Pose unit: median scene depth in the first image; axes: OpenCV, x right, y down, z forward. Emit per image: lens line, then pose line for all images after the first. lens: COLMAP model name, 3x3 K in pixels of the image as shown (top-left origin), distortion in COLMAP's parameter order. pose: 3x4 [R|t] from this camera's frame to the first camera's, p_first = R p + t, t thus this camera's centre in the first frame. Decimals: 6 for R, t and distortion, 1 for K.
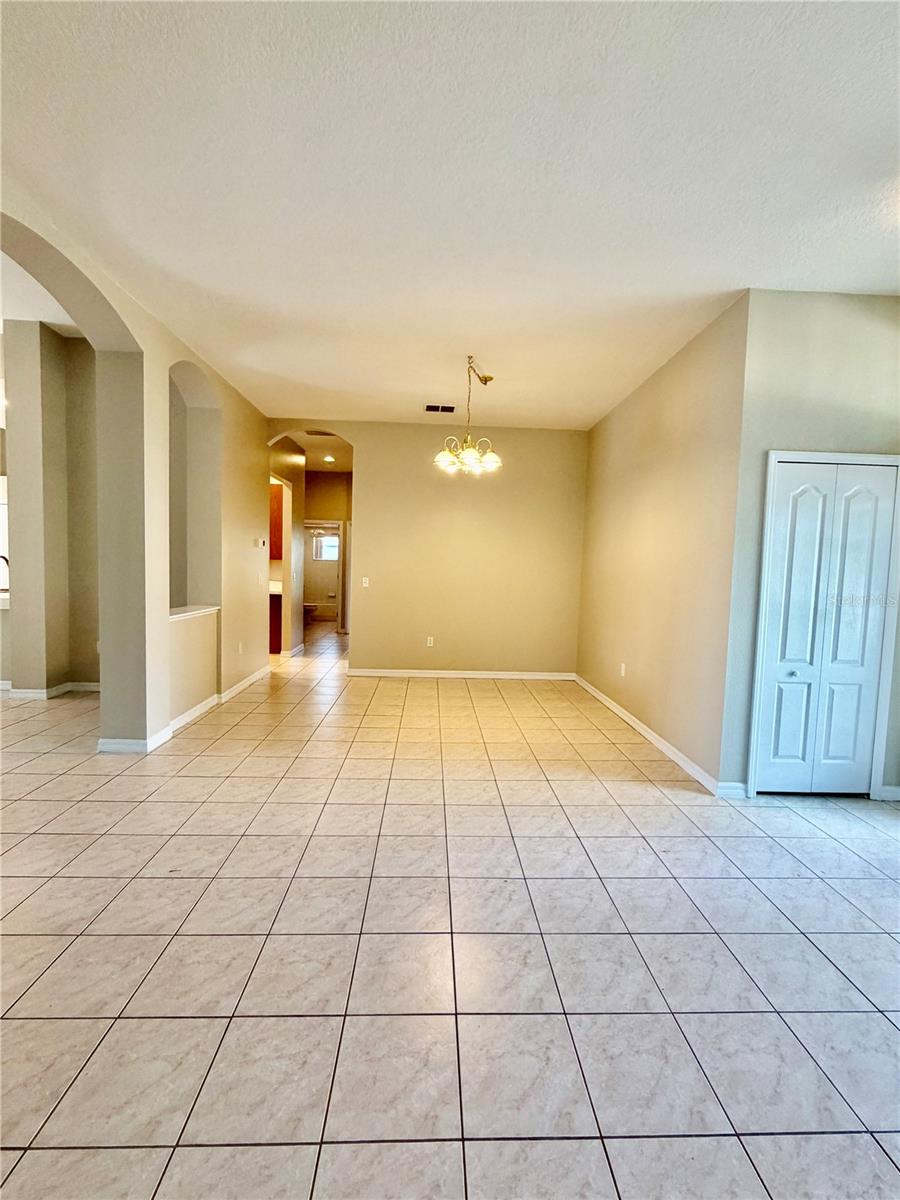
lens RADIAL K [[508.7, 0, 450.3], [0, 508.7, 599.0], [0, 0, 1]] dist [0.000234, 0.000231]
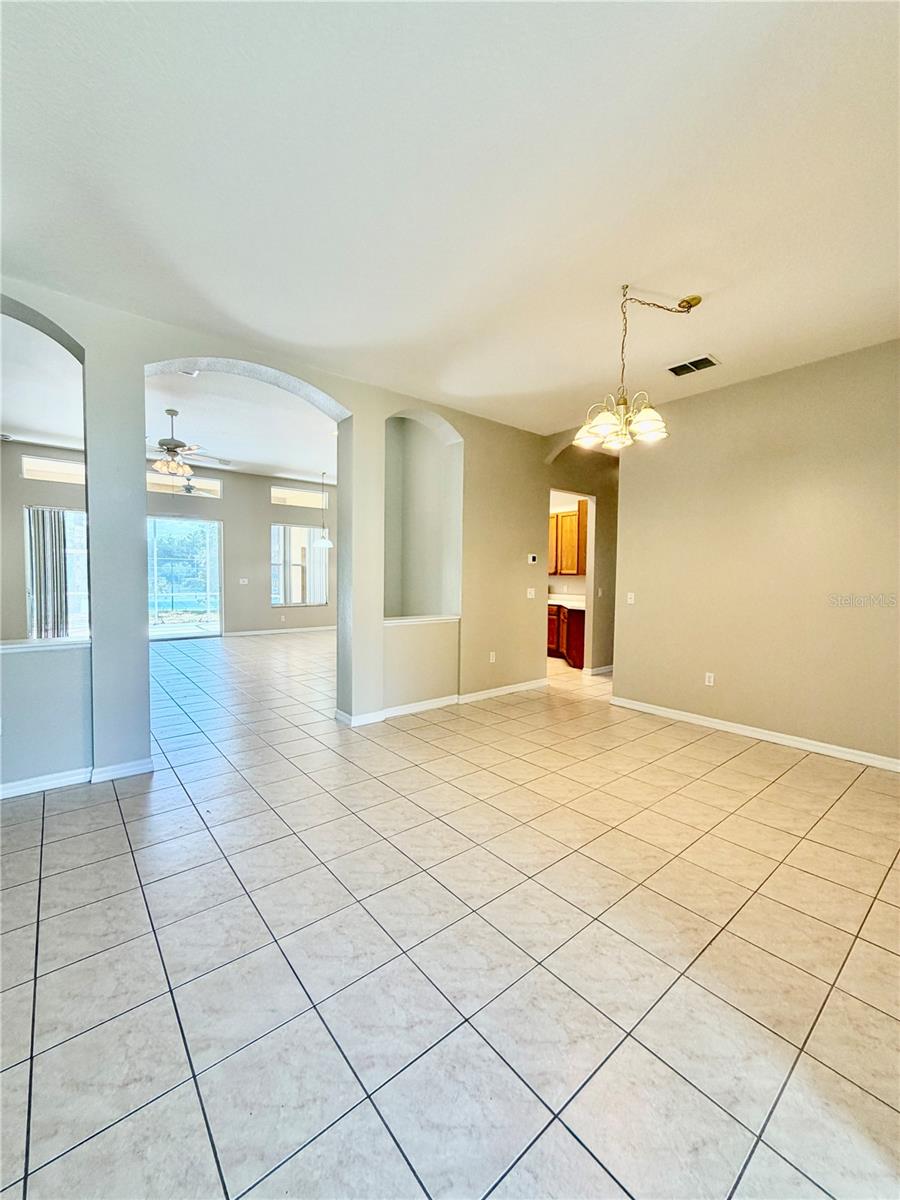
lens RADIAL K [[479.7, 0, 450.0], [0, 479.7, 600.0], [0, 0, 1]] dist [-0.001299, 0.000487]
pose [[0.603641, 0.016468, -0.797086, 0.554629], [-0.045887, 0.998847, -0.014115, -0.008967], [0.795935, 0.045097, 0.603700, 0.513457]]
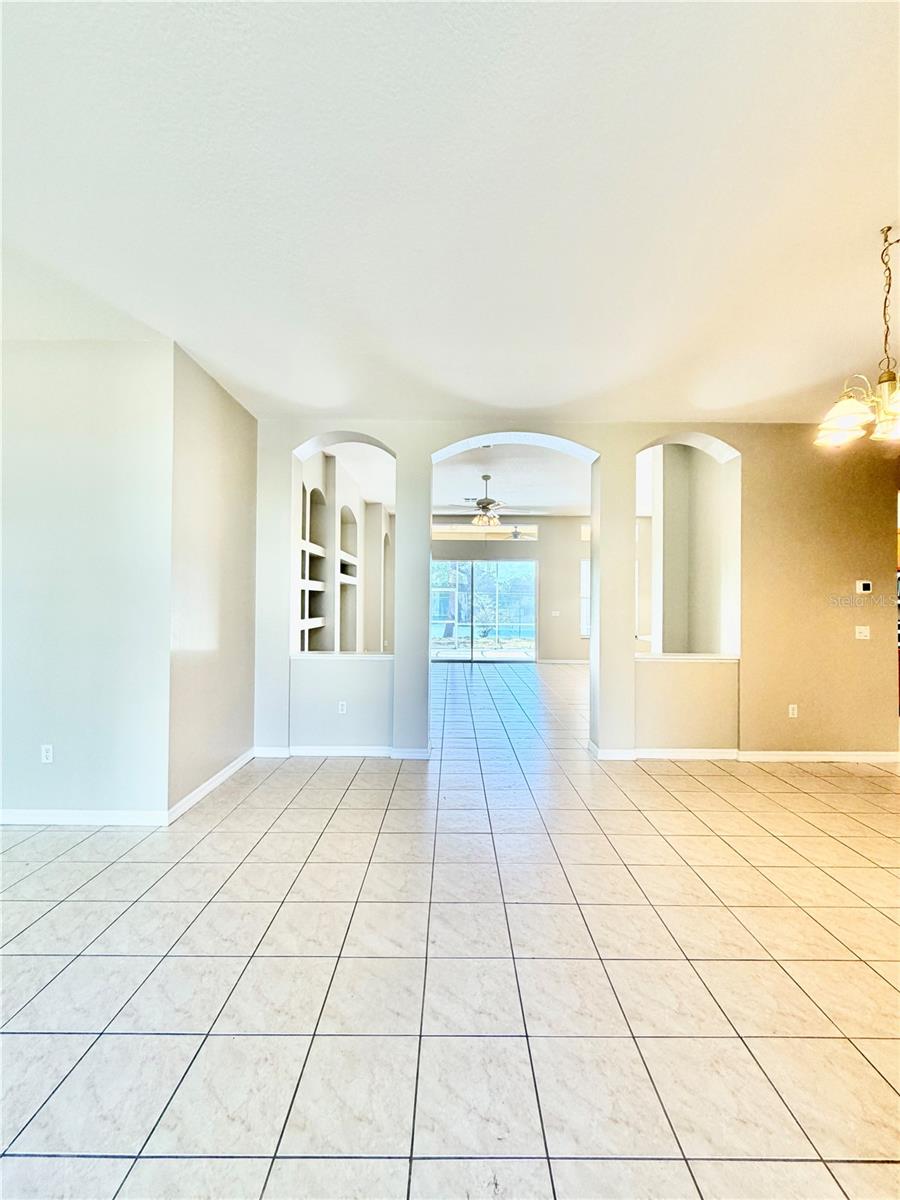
lens RADIAL K [[478.7, 0, 450.0], [0, 478.7, 600.0], [0, 0, 1]] dist [-0.000882, -0.000232]
pose [[-0.044311, -0.040320, -0.998204, 0.702747], [-0.076689, 0.996374, -0.036842, -0.025728], [0.996070, 0.074919, -0.047242, 0.733806]]
